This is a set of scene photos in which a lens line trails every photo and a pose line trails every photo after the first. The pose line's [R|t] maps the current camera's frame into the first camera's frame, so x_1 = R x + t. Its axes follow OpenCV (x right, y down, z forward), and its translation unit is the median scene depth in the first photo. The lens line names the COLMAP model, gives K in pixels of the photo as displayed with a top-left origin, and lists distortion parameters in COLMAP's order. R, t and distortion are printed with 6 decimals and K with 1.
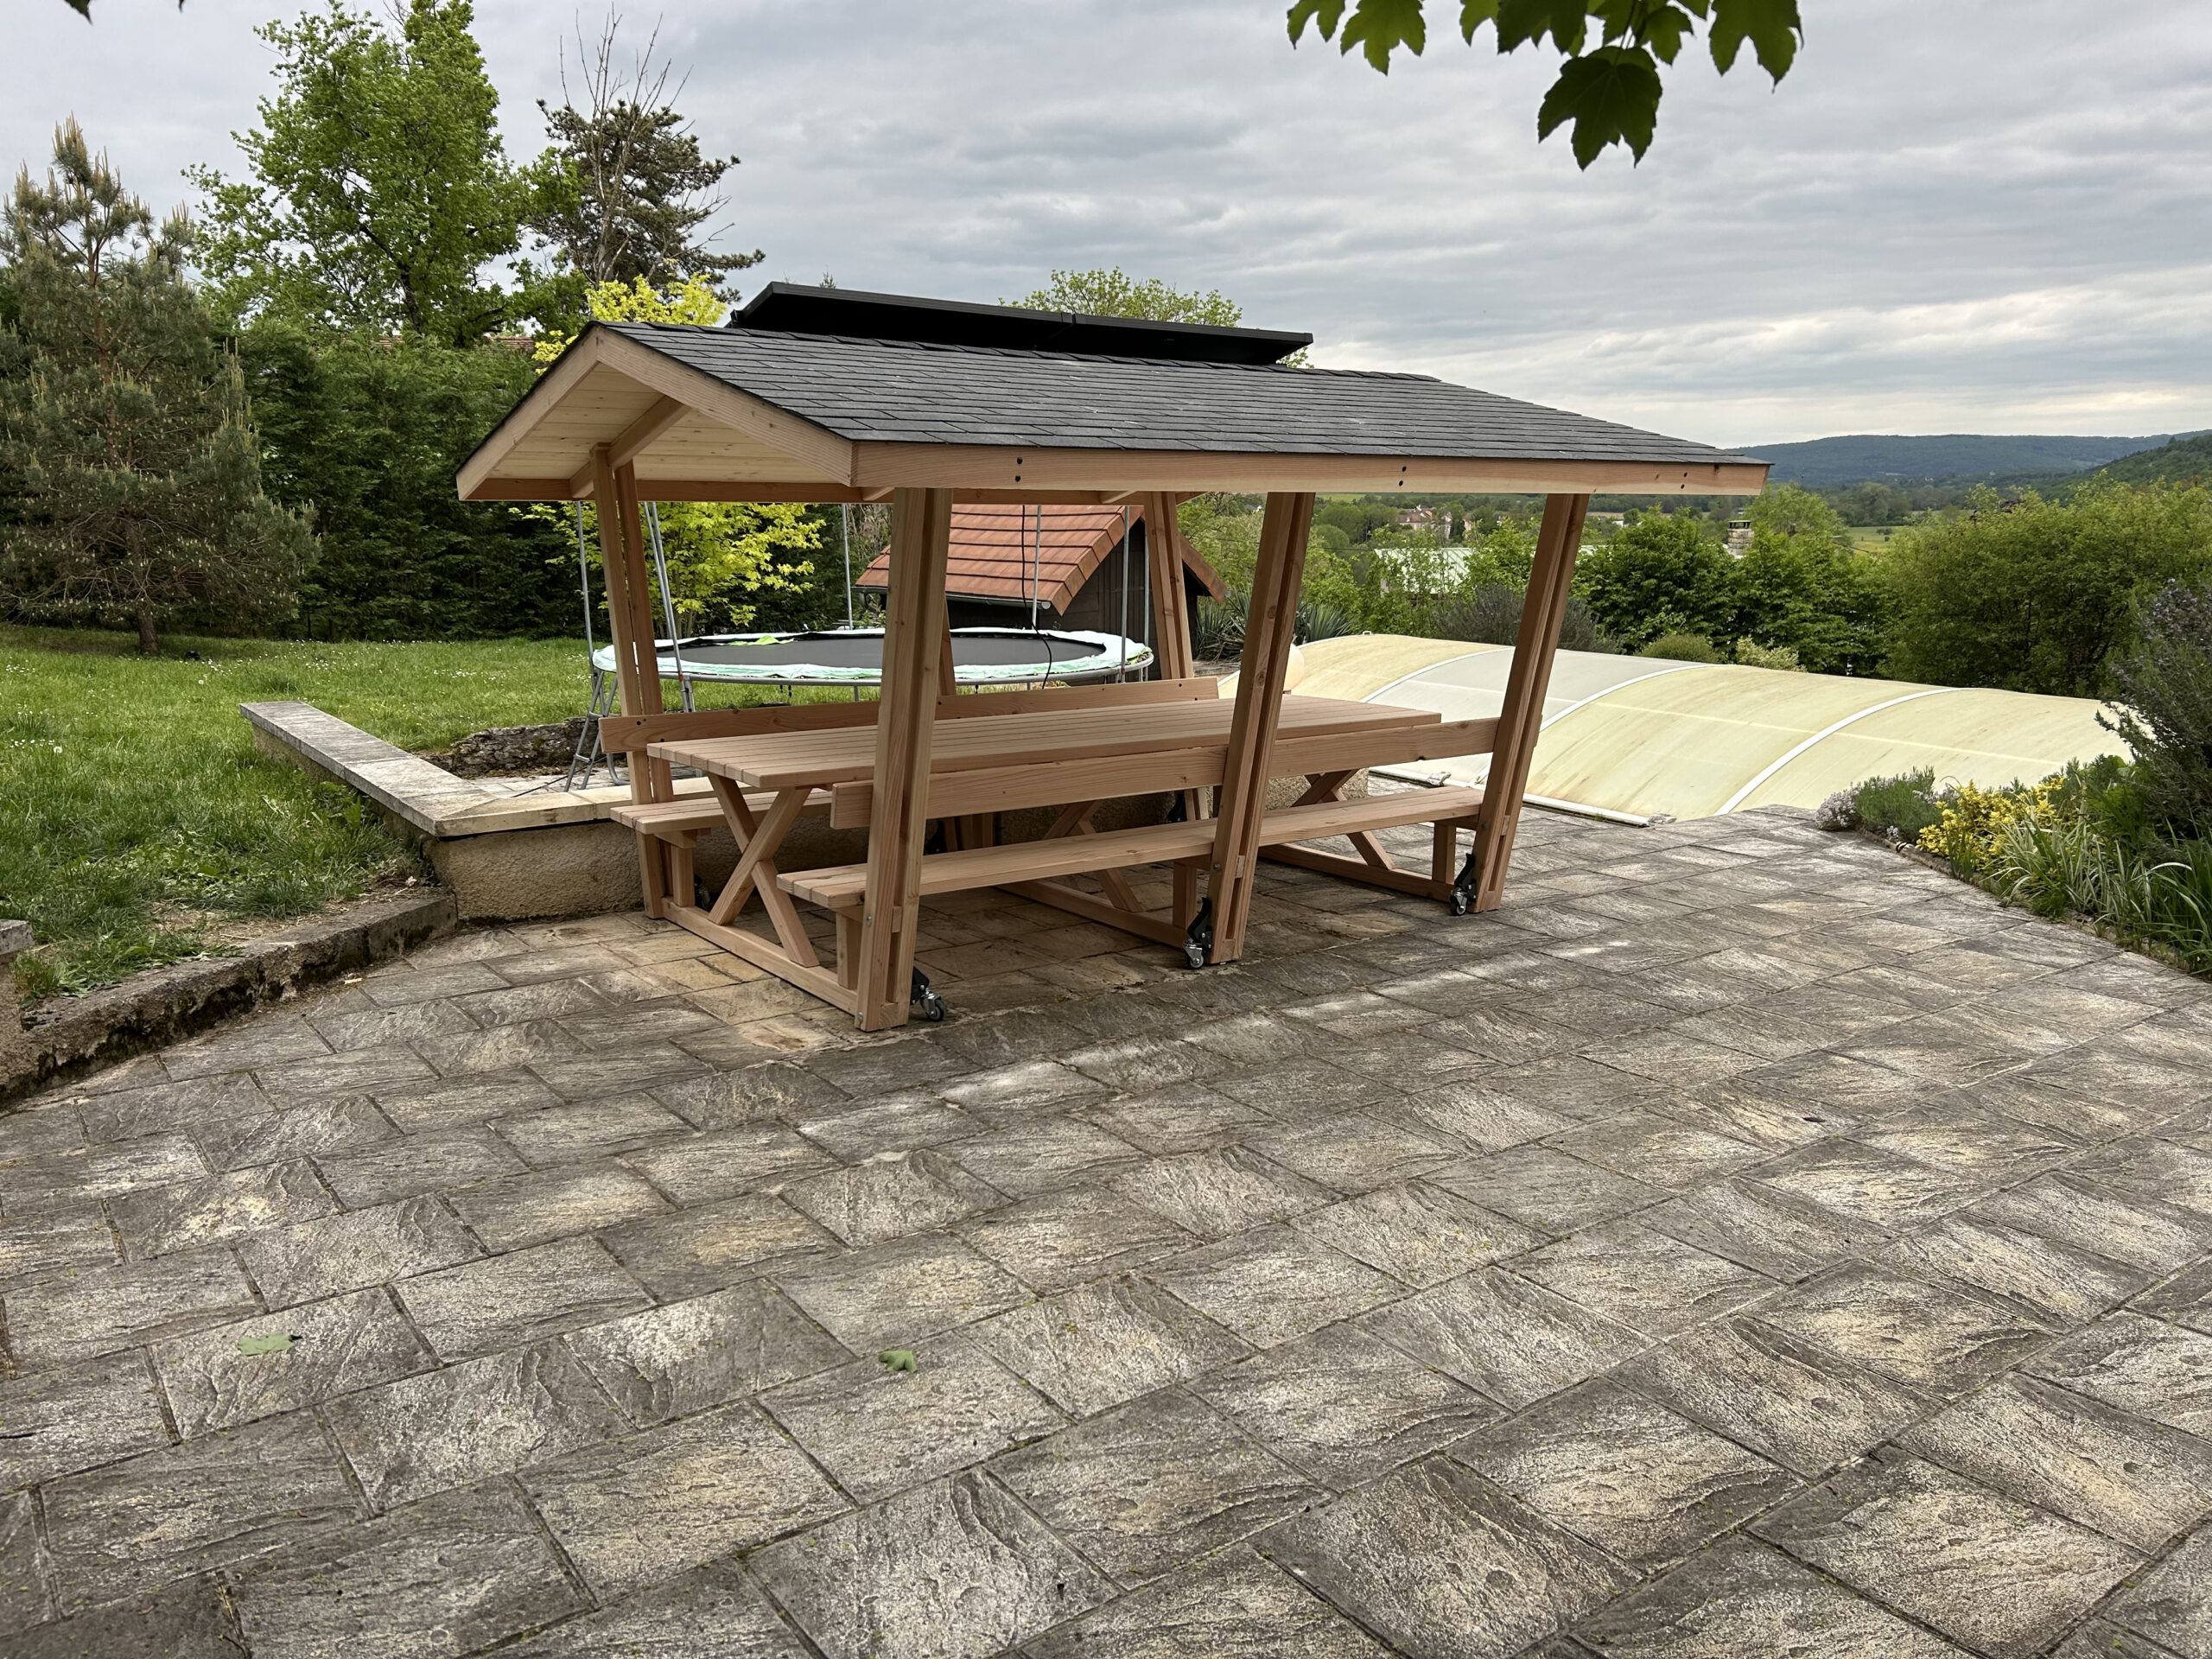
lens RADIAL K [[1665.4, 0, 1119.9], [0, 1665.4, 825.7], [0, 0, 1]] dist [0.059217, -0.062983]
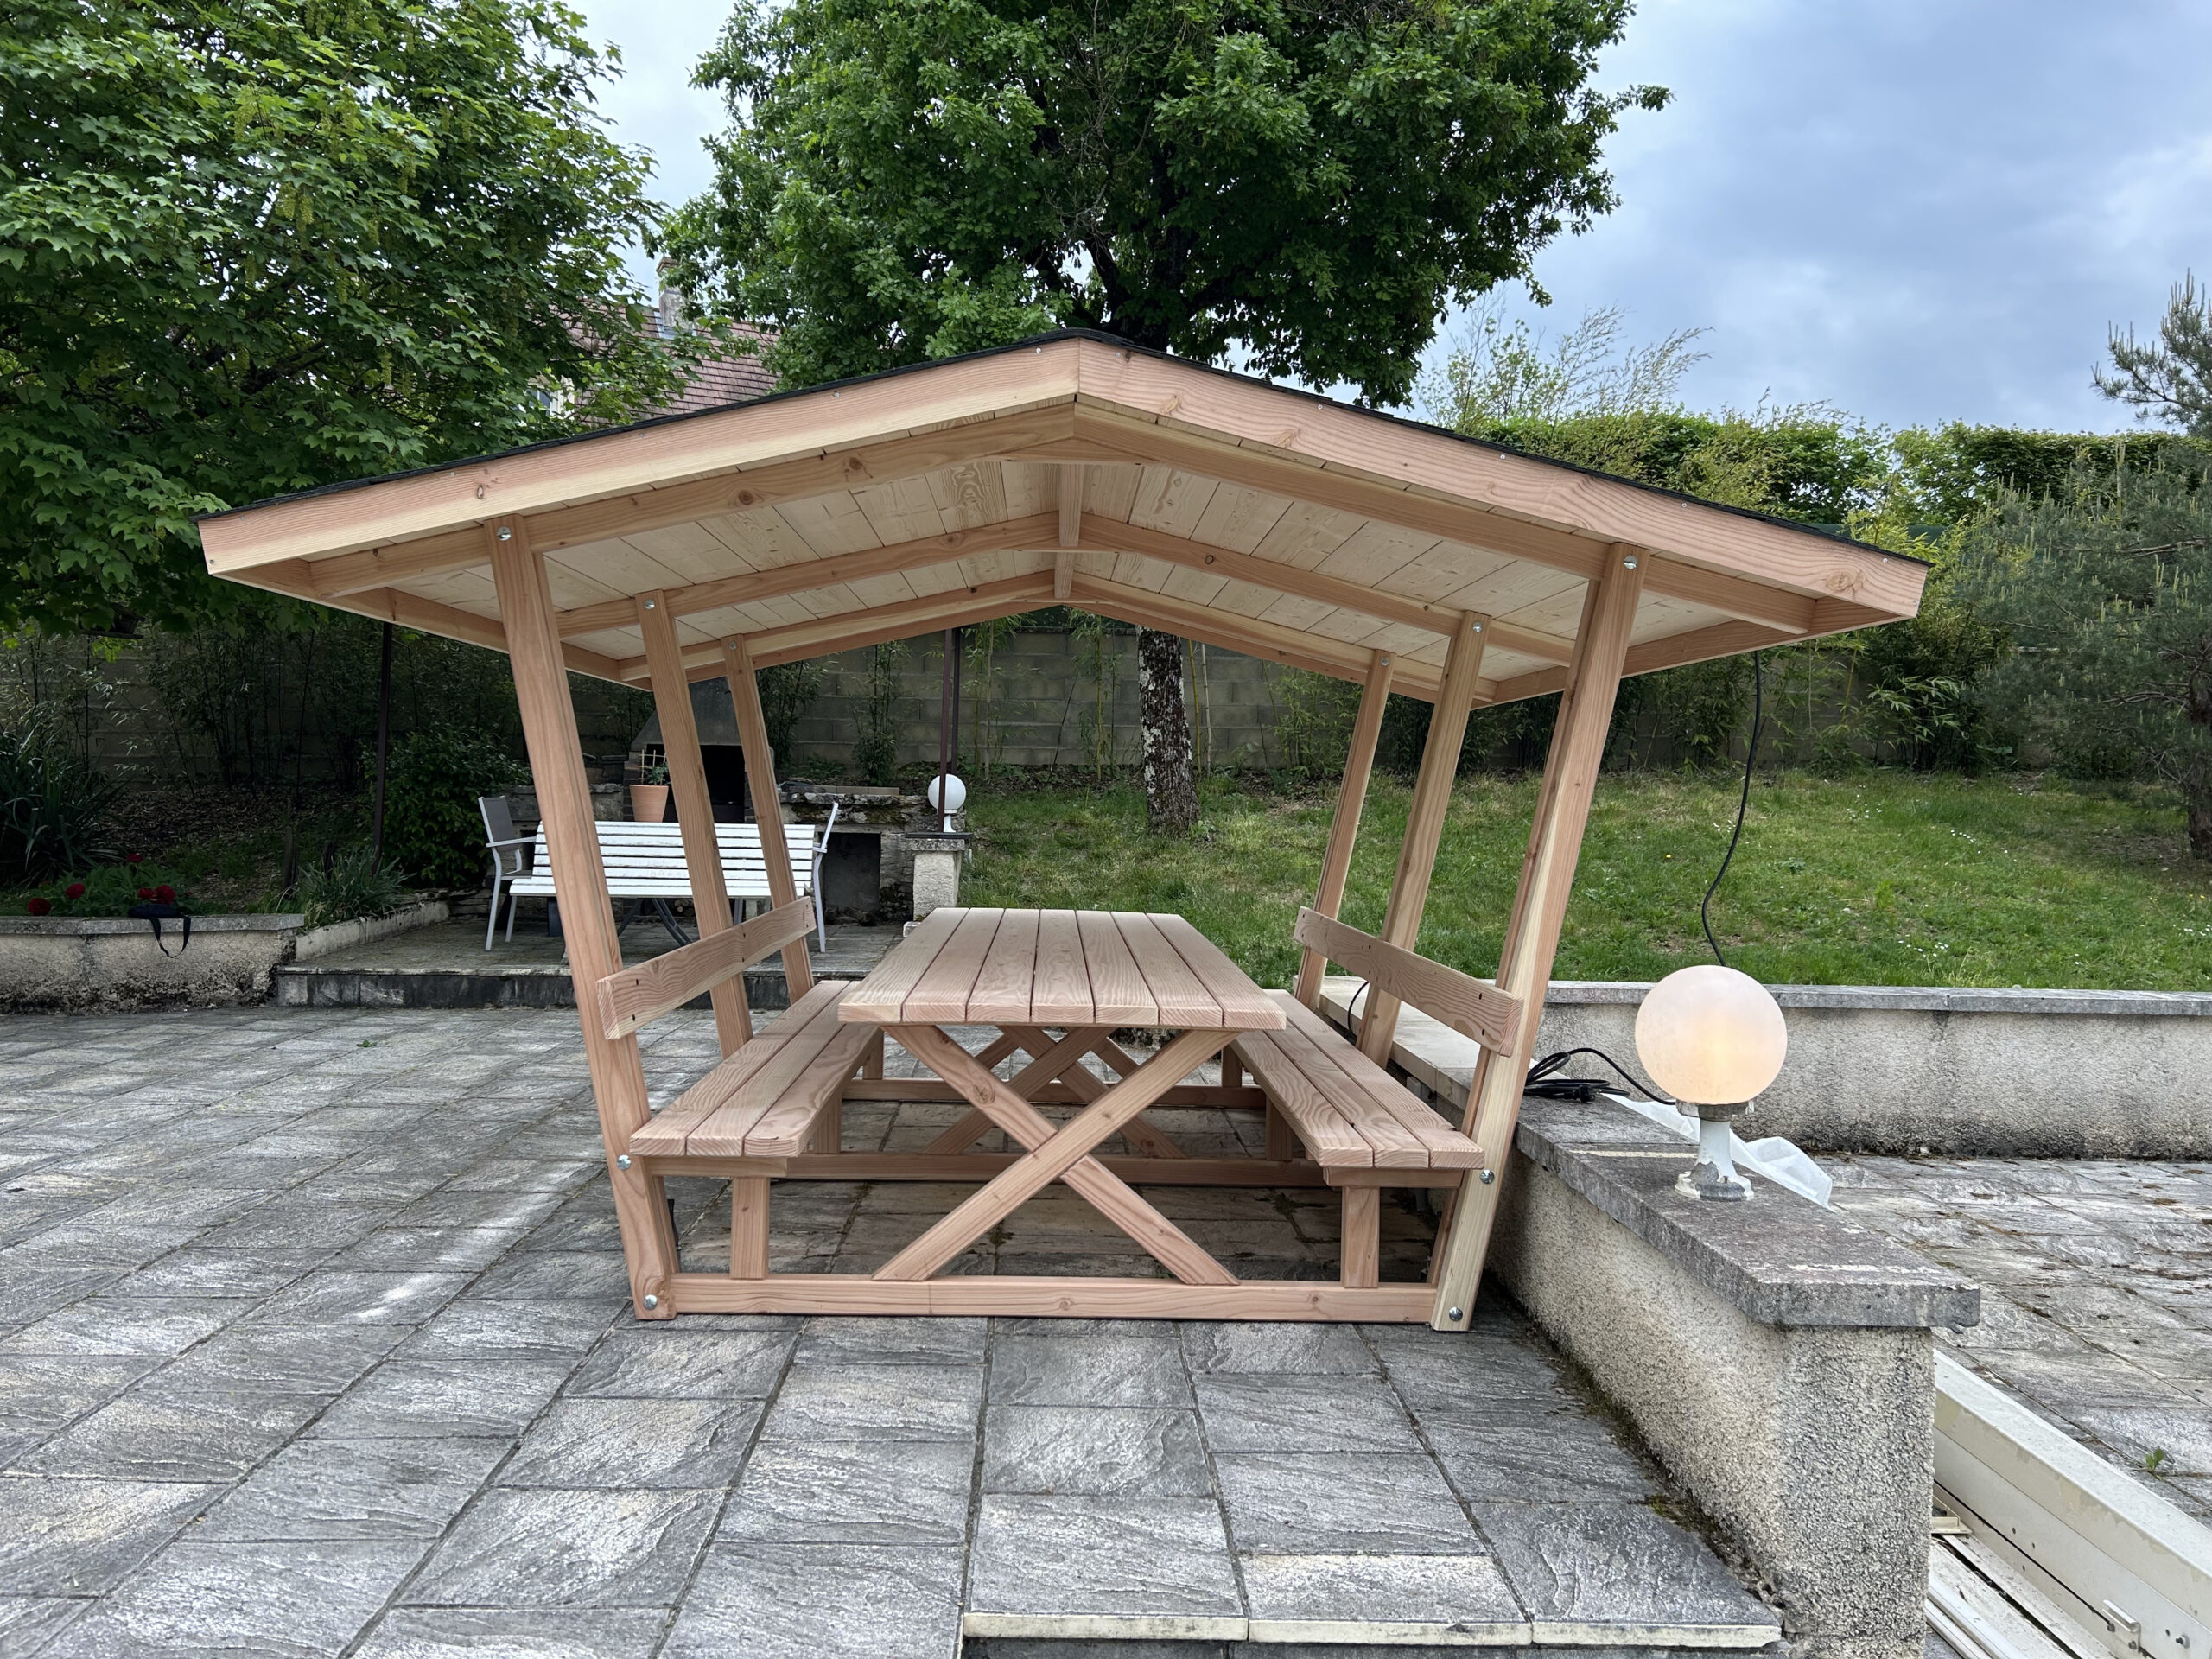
lens RADIAL K [[1665.4, 0, 1083.9], [0, 1665.4, 817.8], [0, 0, 1]] dist [0.059217, -0.062983]
pose [[-0.566102, -0.013570, -0.824224, 0.723071], [-0.175104, 0.979026, 0.104148, -0.239069], [0.805523, 0.203284, -0.556604, 1.654292]]
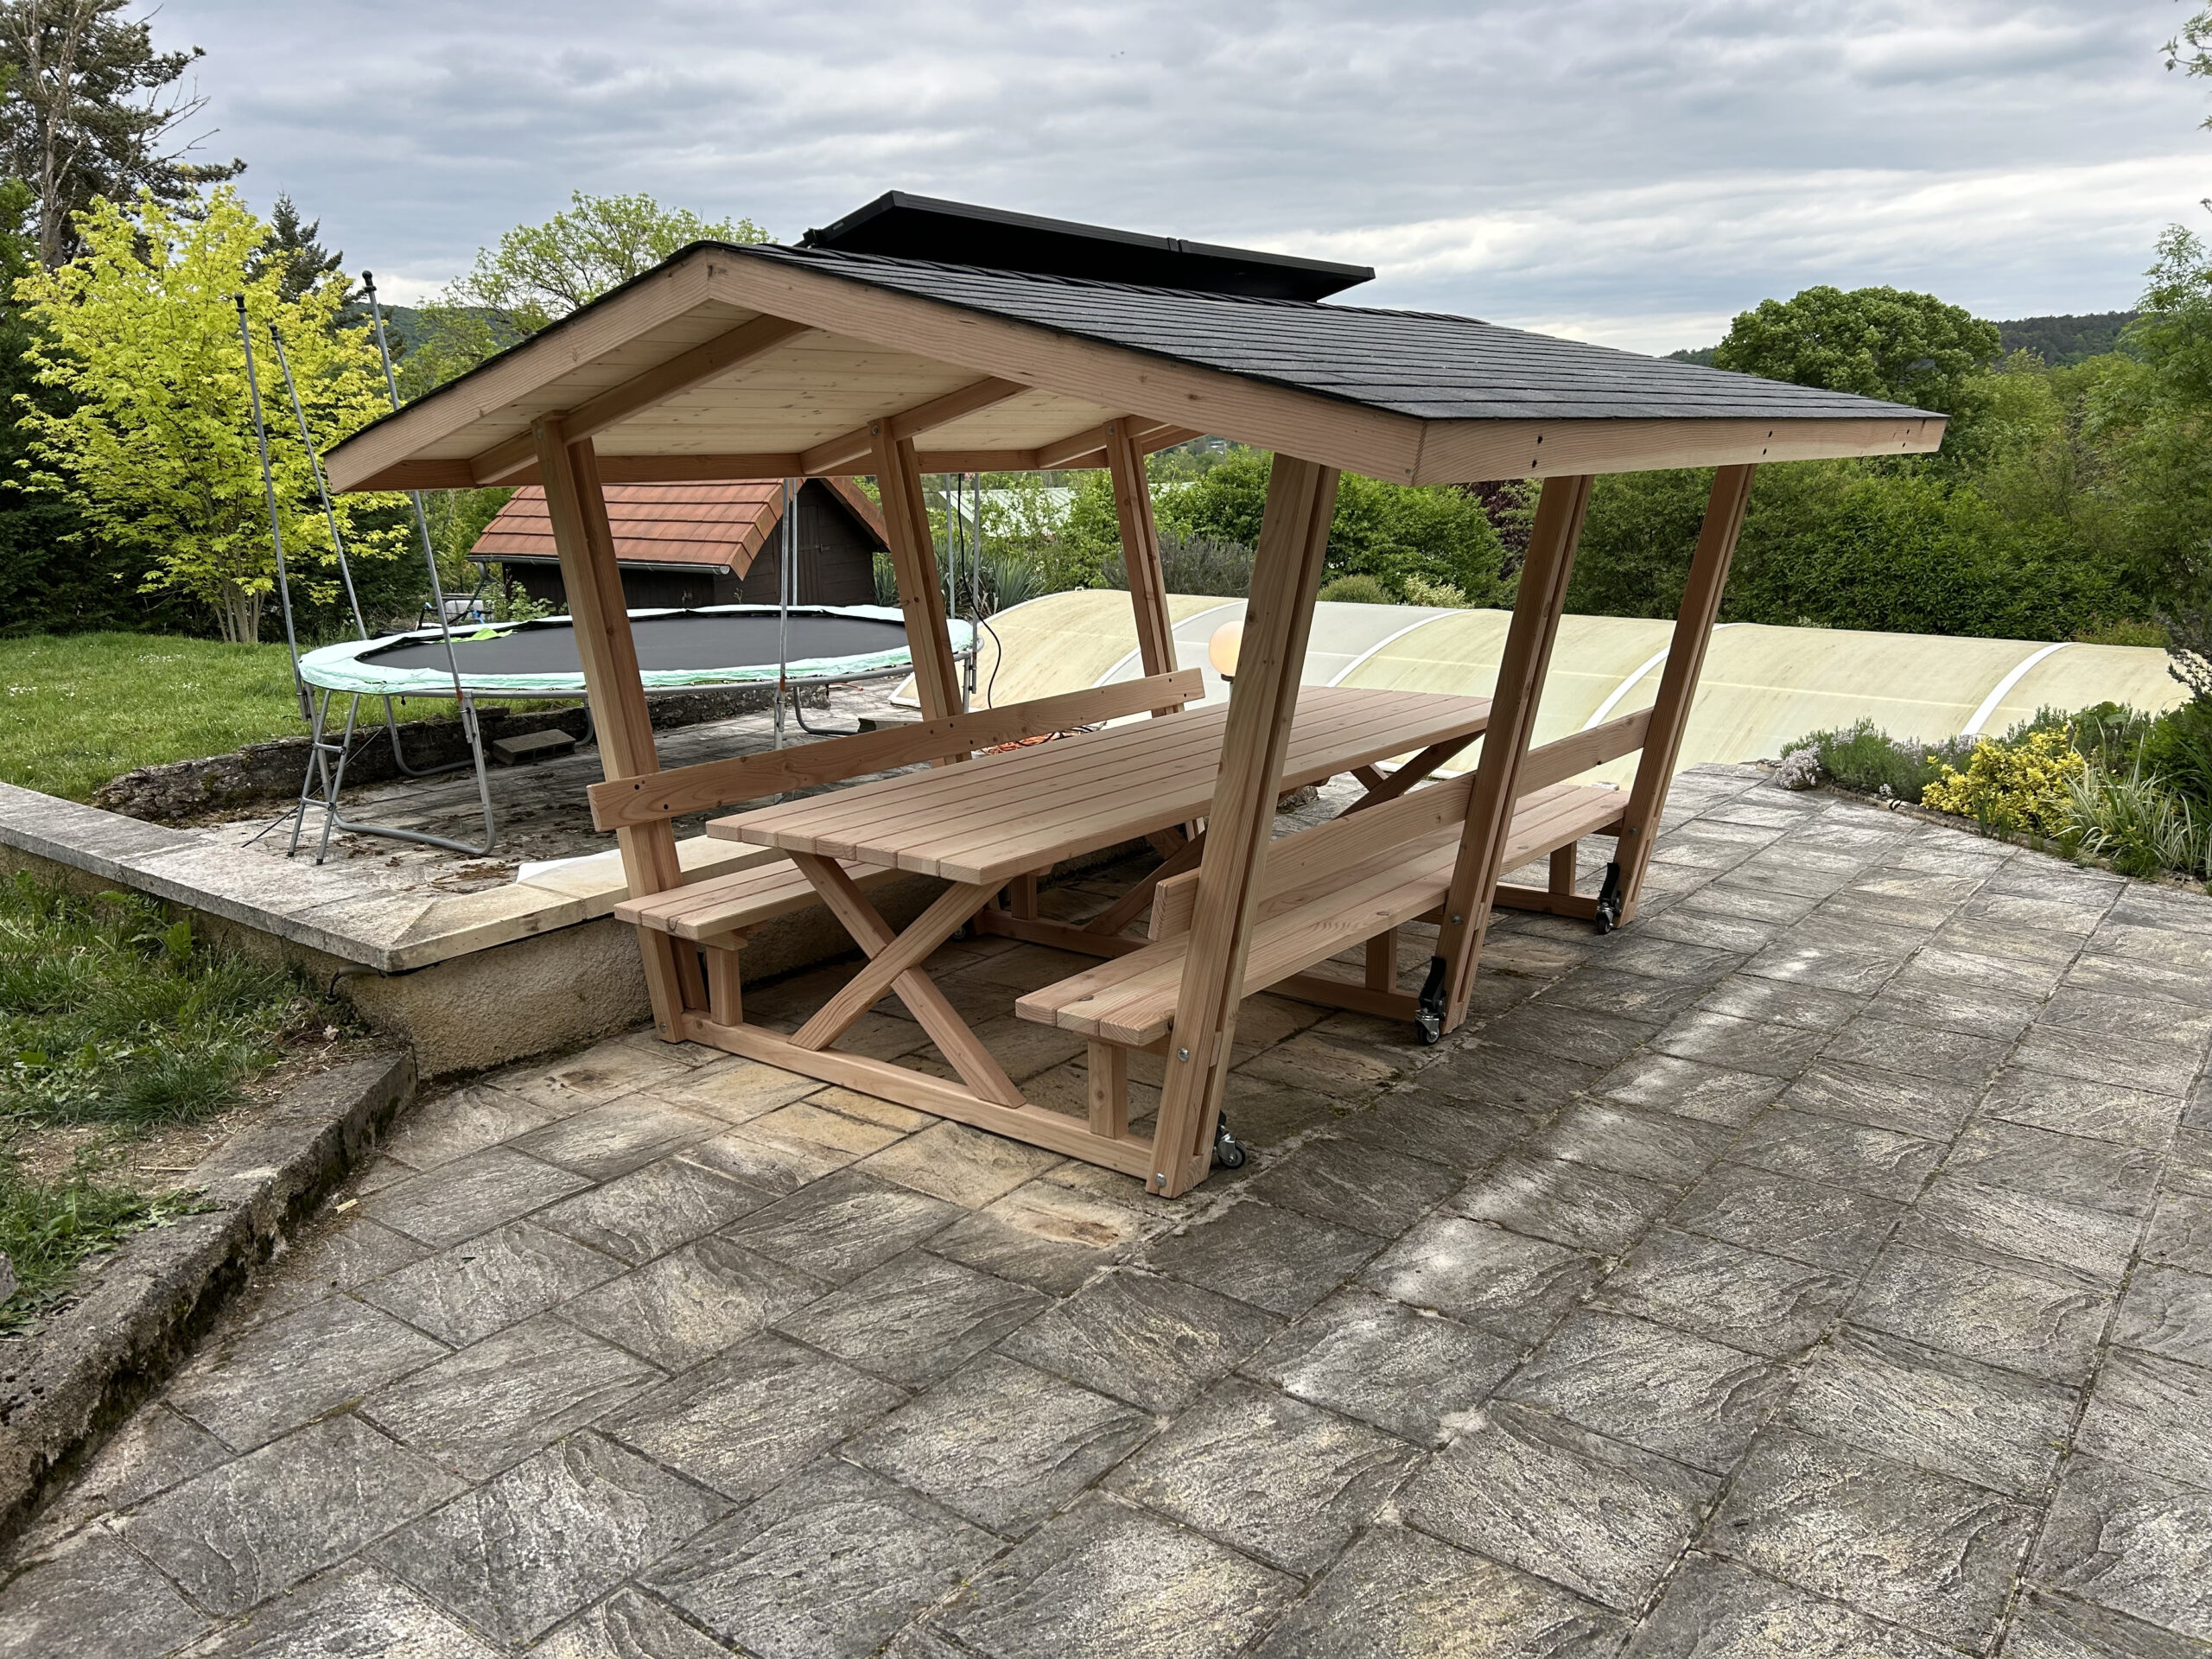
lens RADIAL K [[1665.4, 0, 1099.1], [0, 1665.4, 824.9], [0, 0, 1]] dist [0.059217, -0.062983]
pose [[0.959993, -0.080493, 0.268206, -0.331897], [0.071014, 0.996465, 0.044872, -0.072154], [-0.270870, -0.024031, 0.962316, 0.256555]]
